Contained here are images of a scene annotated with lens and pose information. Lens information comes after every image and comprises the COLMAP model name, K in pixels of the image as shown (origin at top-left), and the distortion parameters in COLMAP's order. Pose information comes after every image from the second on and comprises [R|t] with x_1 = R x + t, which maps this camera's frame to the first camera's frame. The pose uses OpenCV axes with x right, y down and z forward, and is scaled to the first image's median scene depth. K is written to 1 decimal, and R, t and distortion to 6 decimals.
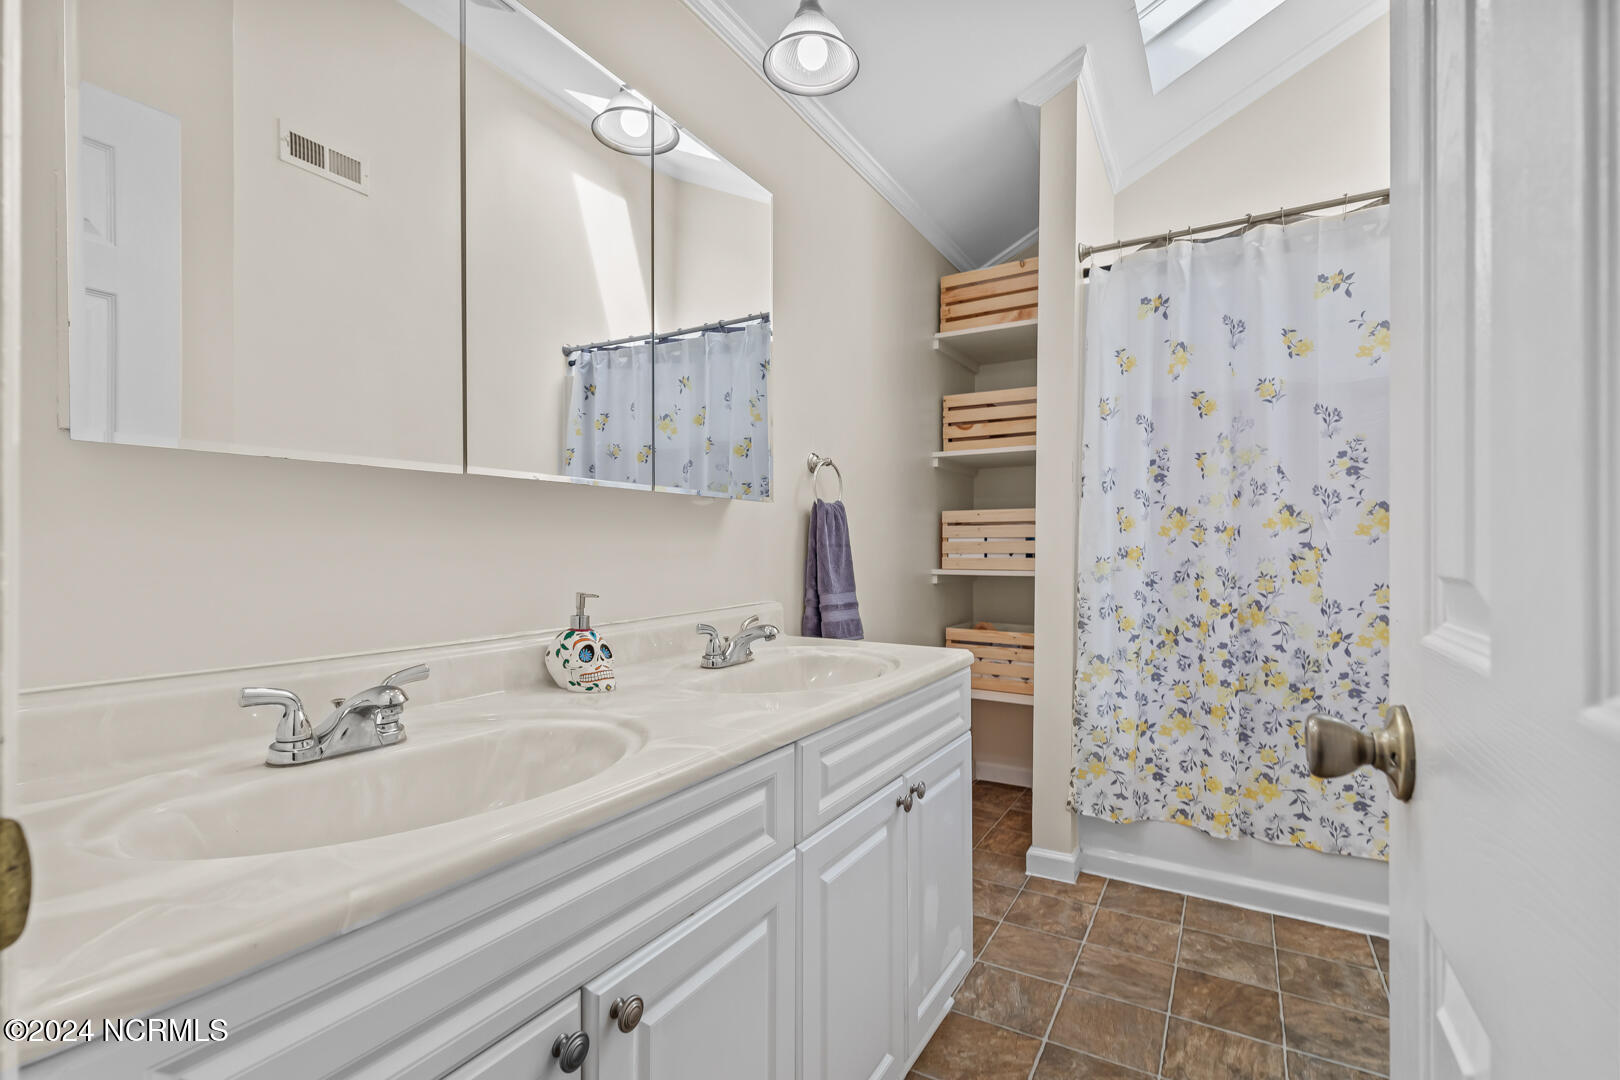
lens RADIAL K [[729.5, 0, 832.9], [0, 729.5, 548.6], [0, 0, 1]] dist [0.011874, -0.004340]
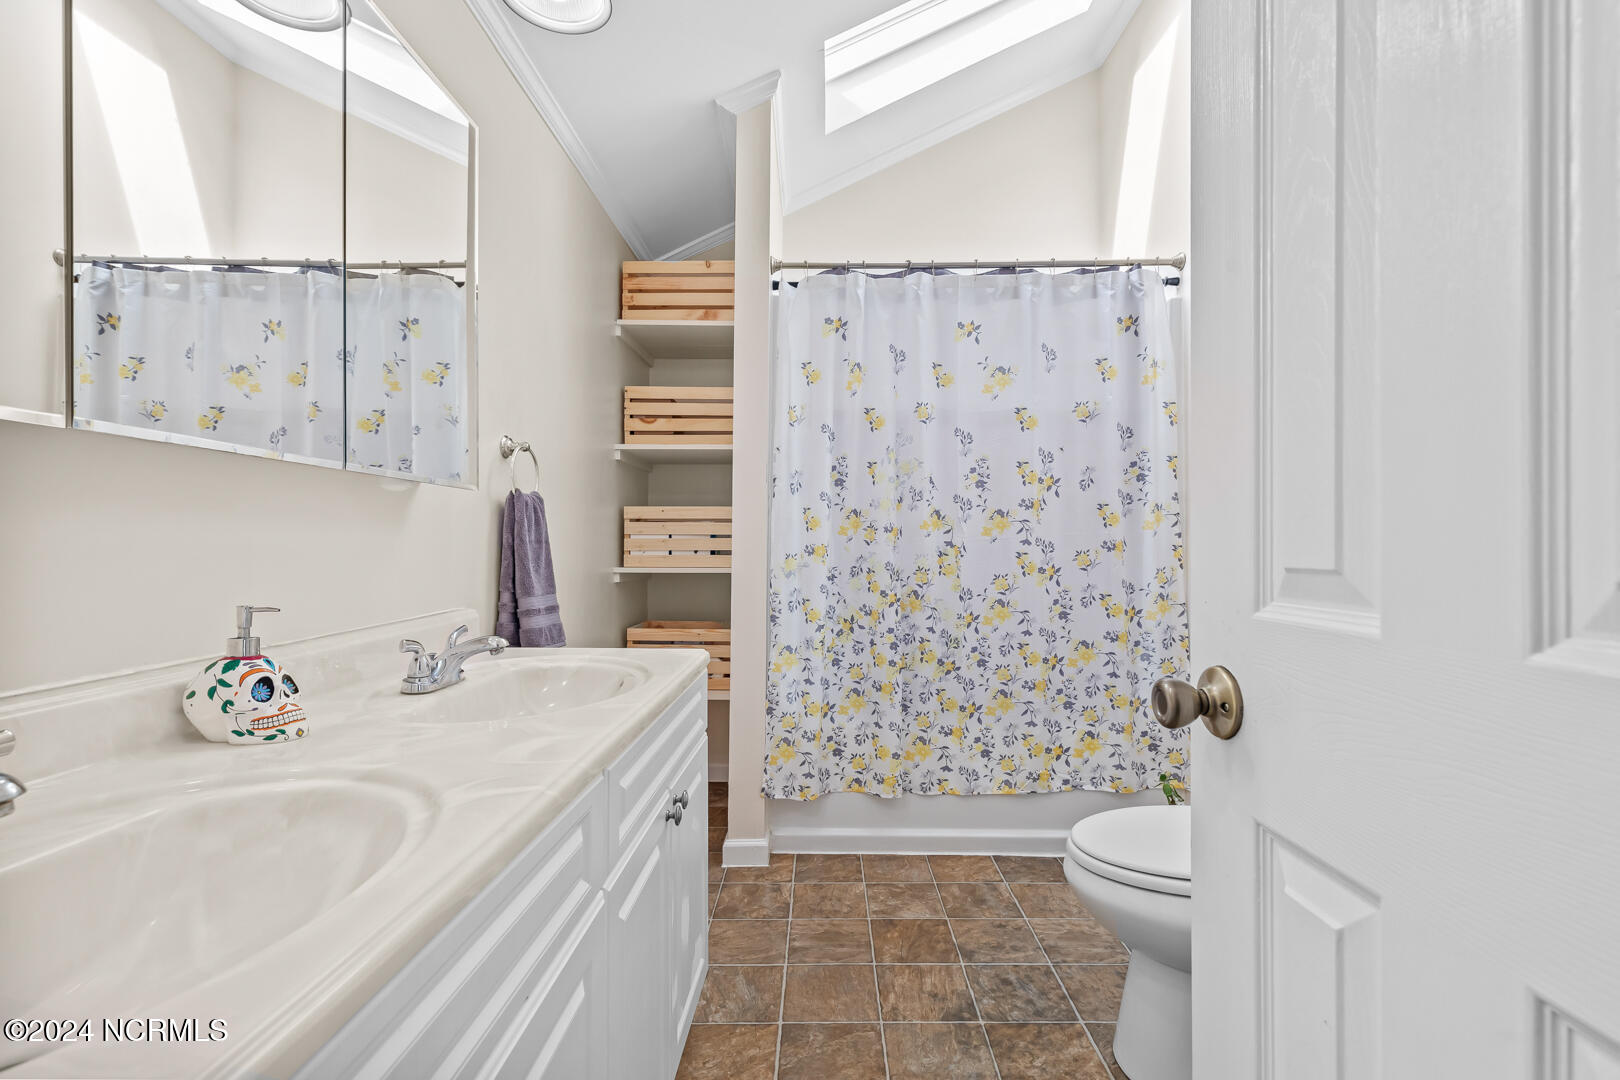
lens RADIAL K [[729.5, 0, 813.5], [0, 729.5, 543.5], [0, 0, 1]] dist [0.011874, -0.004340]
pose [[0.868848, 0.004199, 0.495062, -0.141437], [-0.002672, 0.999989, -0.003794, 0.000149], [-0.495073, 0.001973, 0.868849, 0.062529]]
